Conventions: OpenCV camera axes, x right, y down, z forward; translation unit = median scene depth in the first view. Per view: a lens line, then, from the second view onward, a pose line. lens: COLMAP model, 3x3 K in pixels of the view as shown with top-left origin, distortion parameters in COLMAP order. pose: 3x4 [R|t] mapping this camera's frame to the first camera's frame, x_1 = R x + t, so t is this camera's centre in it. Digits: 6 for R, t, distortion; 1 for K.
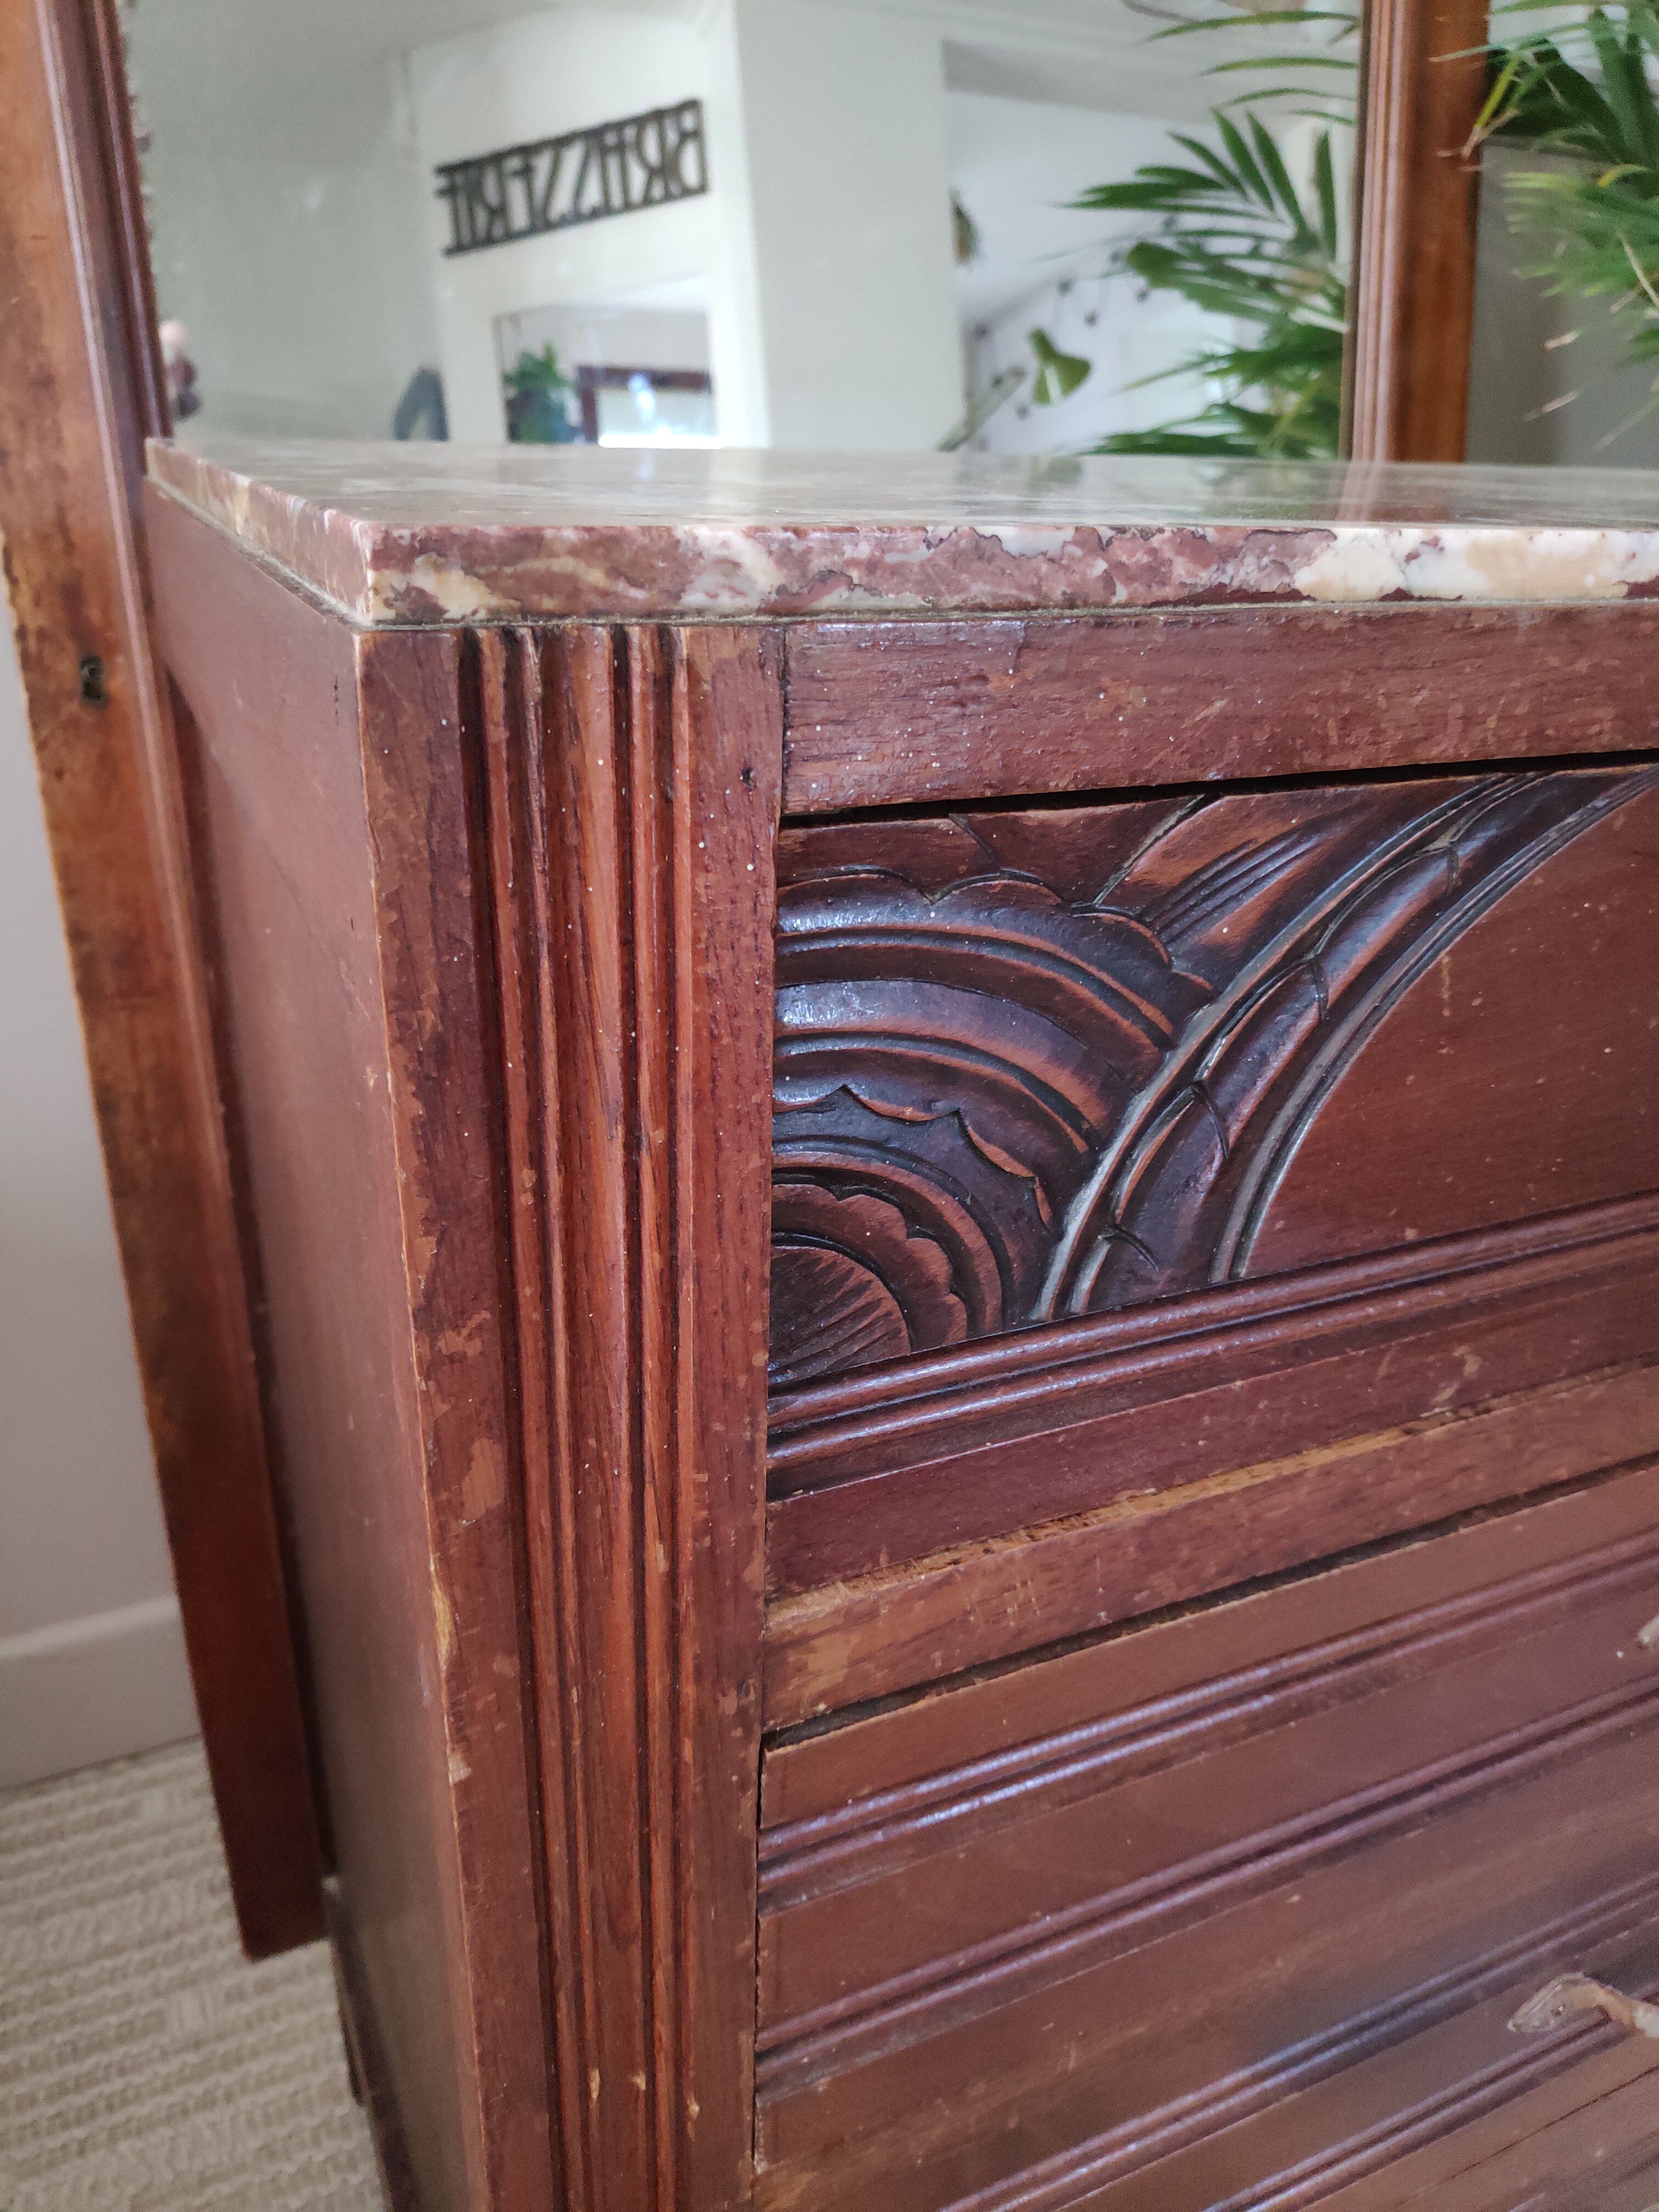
lens RADIAL K [[1590.1, 0, 845.8], [0, 1590.1, 1132.3], [0, 0, 1]] dist [0.030415, -0.061203]
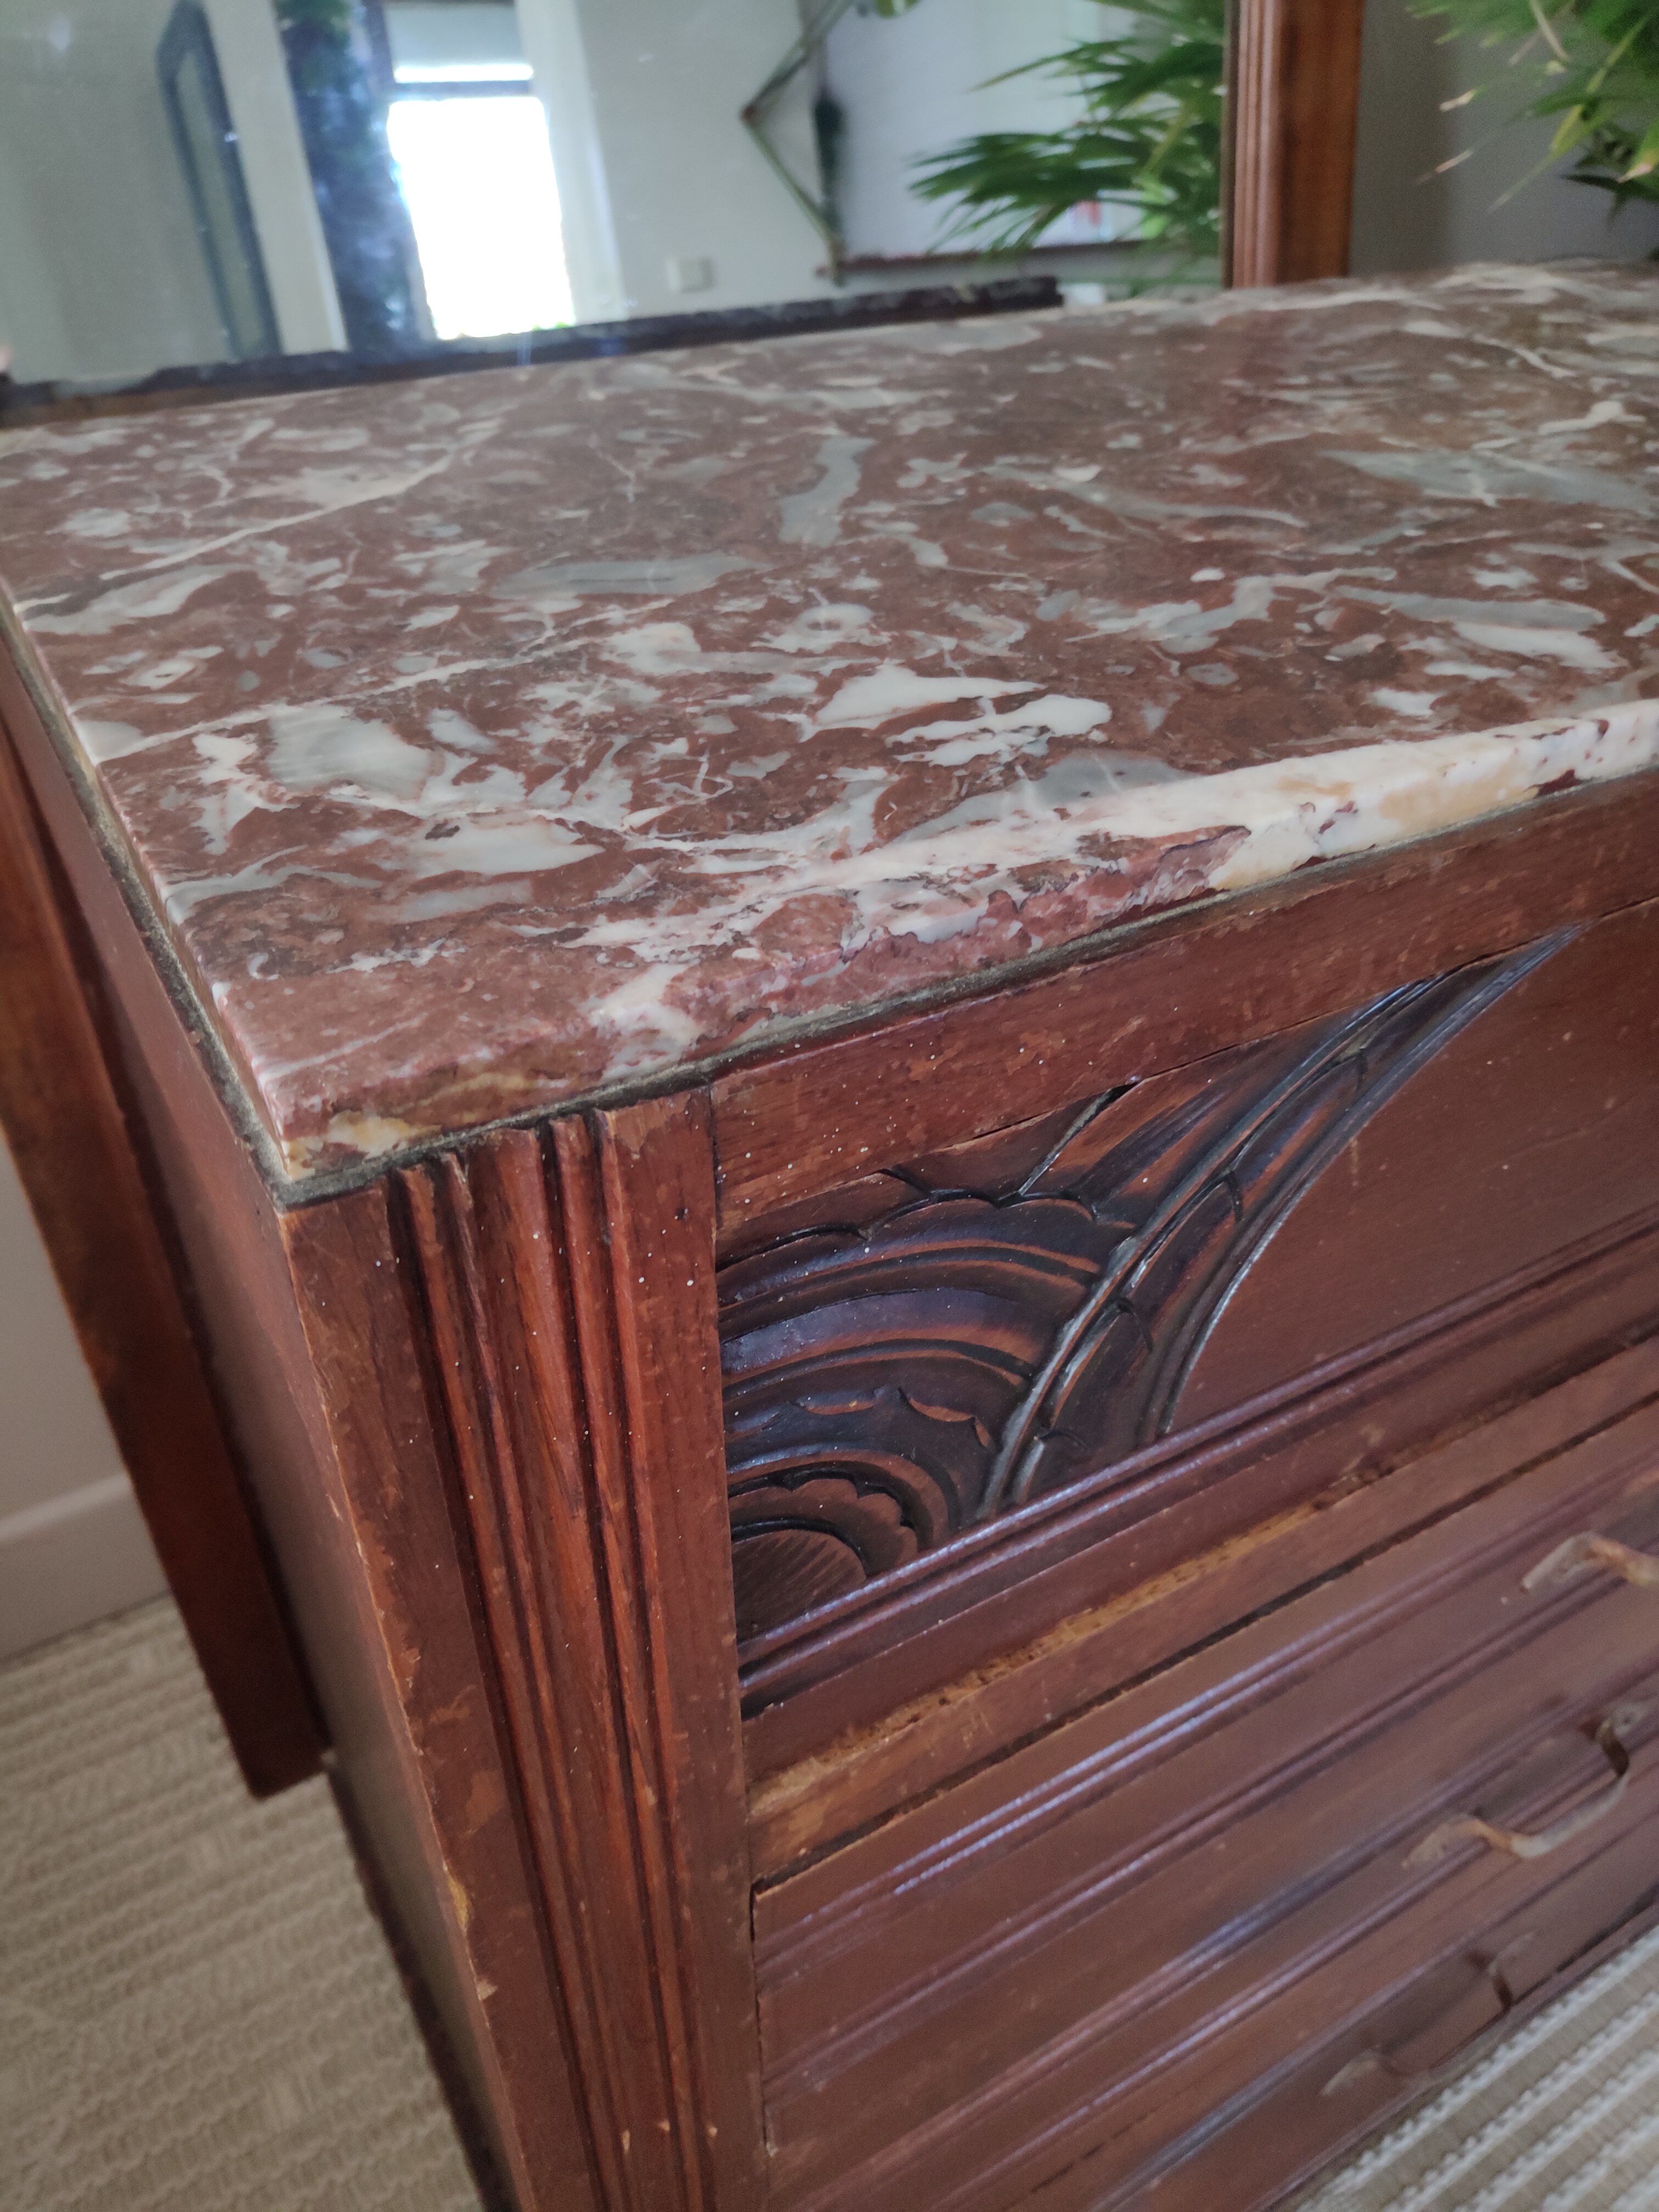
lens RADIAL K [[1590.1, 0, 836.9], [0, 1590.1, 1126.0], [0, 0, 1]] dist [0.030415, -0.061203]
pose [[0.995426, -0.080113, 0.052045, -0.009445], [0.067943, 0.976641, 0.203854, -0.372456], [-0.067160, -0.199386, 0.977617, 0.021890]]
